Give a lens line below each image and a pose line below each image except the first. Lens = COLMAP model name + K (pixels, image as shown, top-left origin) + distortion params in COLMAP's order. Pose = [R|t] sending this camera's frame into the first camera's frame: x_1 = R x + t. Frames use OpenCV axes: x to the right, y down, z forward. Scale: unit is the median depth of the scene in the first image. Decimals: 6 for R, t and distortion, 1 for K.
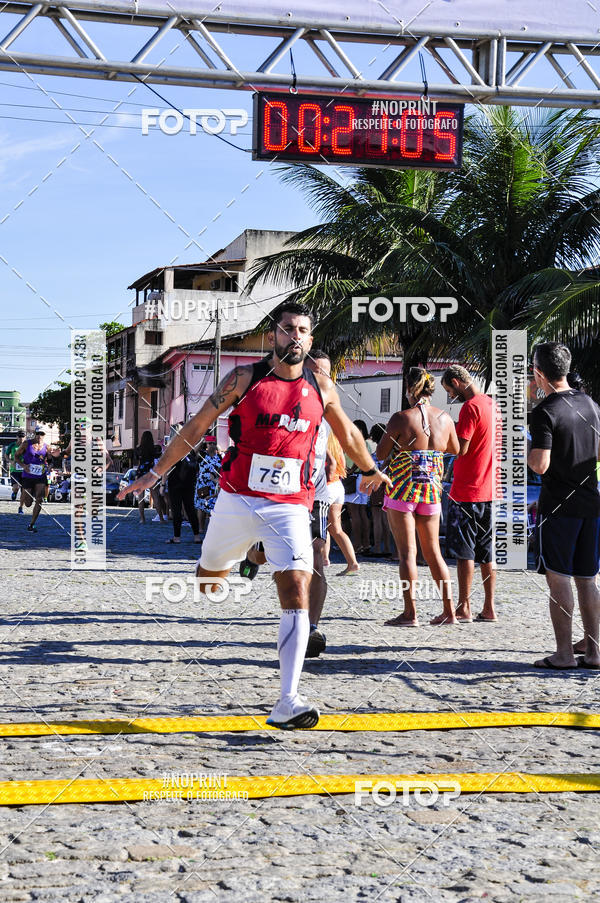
lens RADIAL K [[1874.9, 0, 300.3], [0, 1874.9, 477.9], [0, 0, 1]] dist [0.493072, 0.000000]
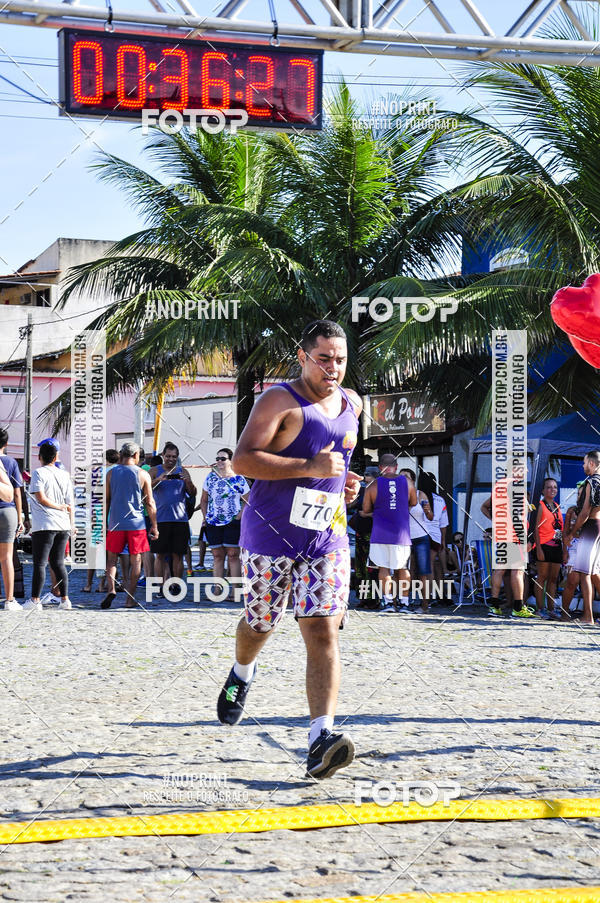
lens RADIAL K [[2017.7, 0, 281.1], [0, 2017.7, 471.3], [0, 0, 1]] dist [0.590541, 0.000000]
pose [[0.996890, -0.013814, 0.077588, -0.002188], [0.015313, 0.999707, -0.018760, -0.001280], [-0.077306, 0.019890, 0.996809, 0.135032]]
